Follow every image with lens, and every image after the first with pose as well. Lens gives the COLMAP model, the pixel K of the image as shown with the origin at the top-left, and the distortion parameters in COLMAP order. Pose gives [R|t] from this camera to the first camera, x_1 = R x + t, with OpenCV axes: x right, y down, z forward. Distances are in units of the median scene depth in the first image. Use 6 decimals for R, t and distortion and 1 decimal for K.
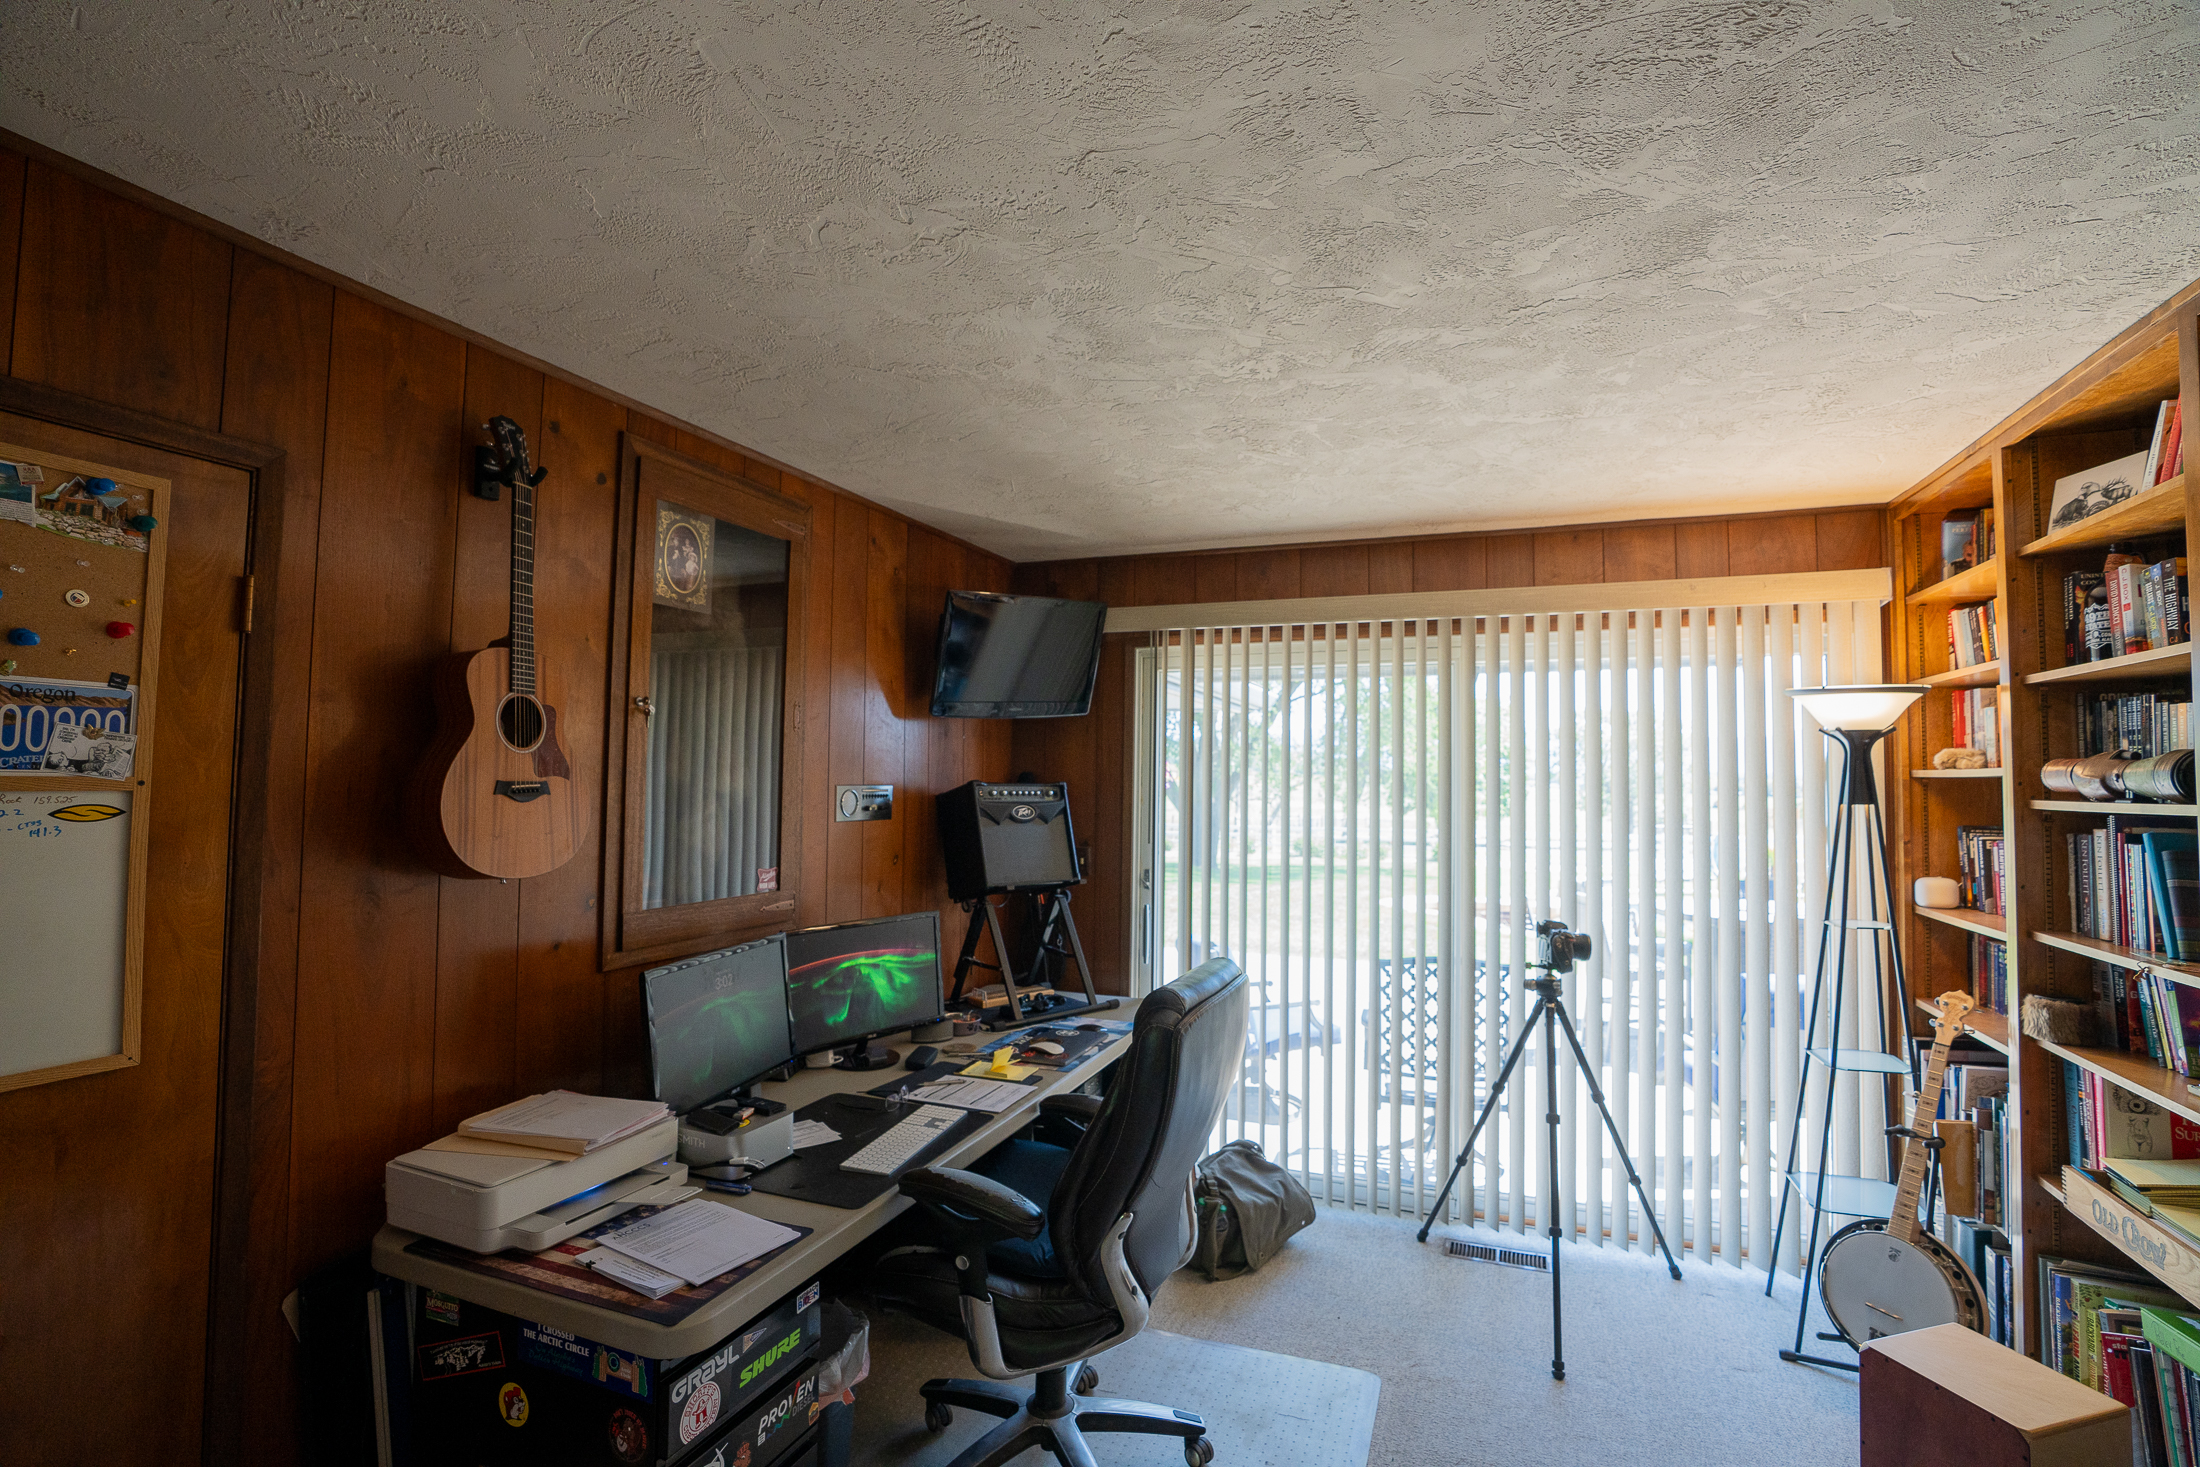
lens RADIAL K [[1008.6, 0, 1103.8], [0, 1008.6, 738.9], [0, 0, 1]] dist [-0.051063, 0.015632]
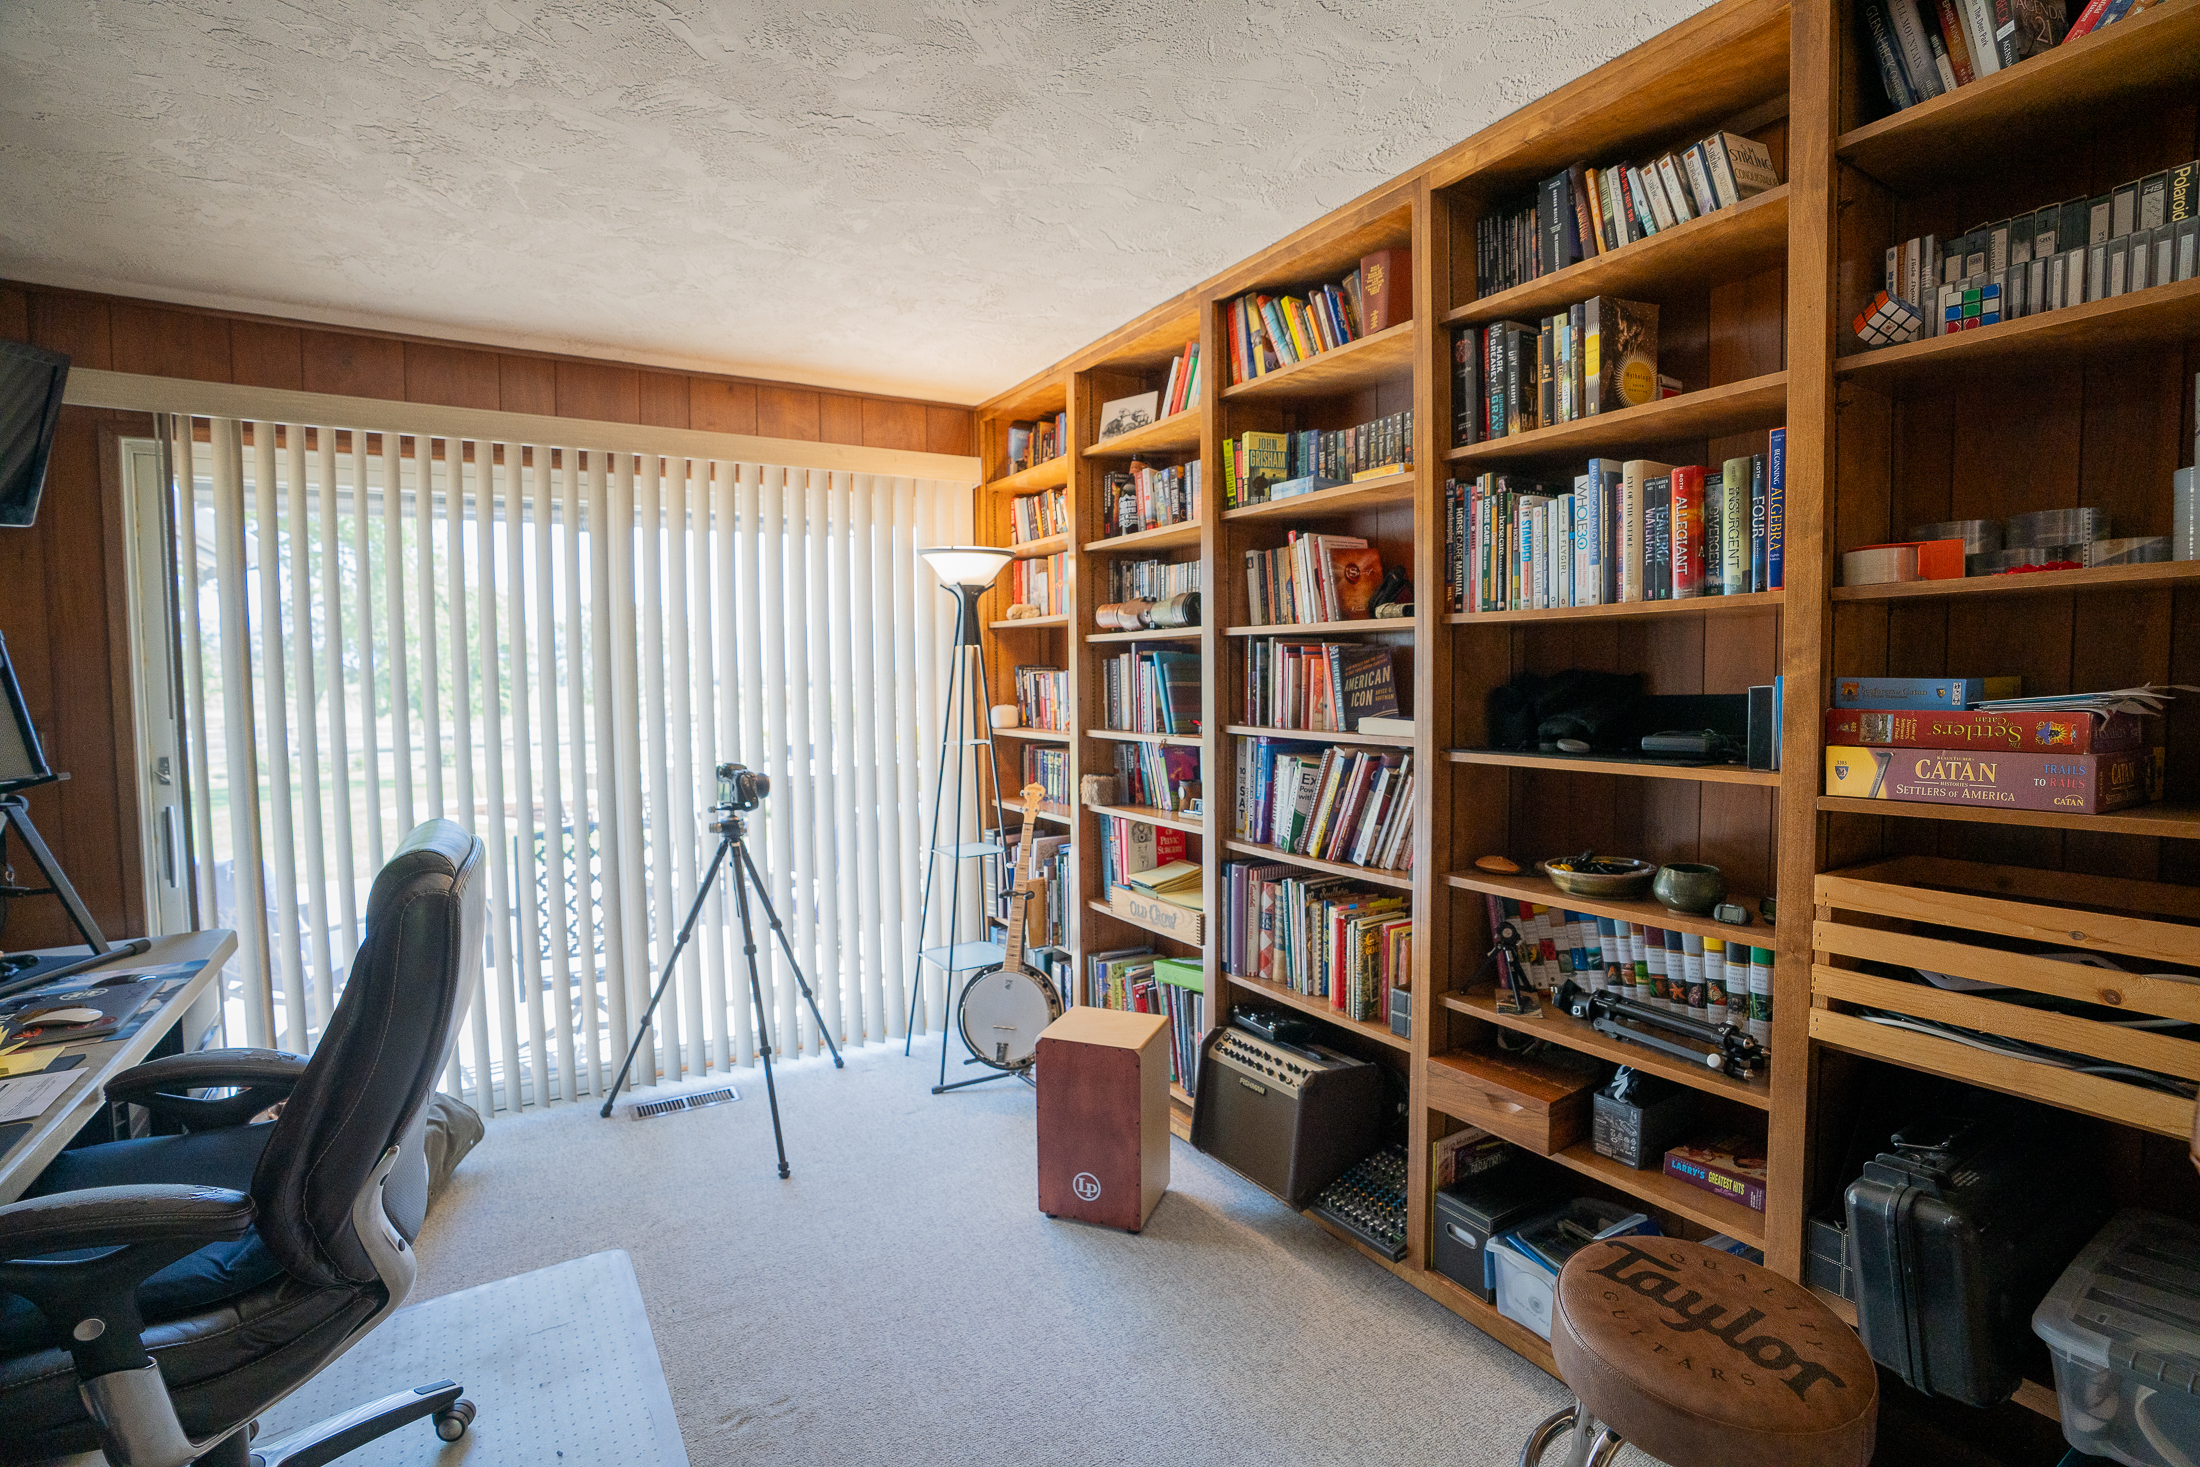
lens RADIAL K [[1008.6, 0, 1105.0], [0, 1008.6, 727.5], [0, 0, 1]] dist [-0.051063, 0.015632]
pose [[0.599794, -0.060442, 0.797868, -0.166606], [-0.015162, 0.996105, 0.086858, 0.061590], [-0.800011, -0.064194, 0.596542, 0.104331]]
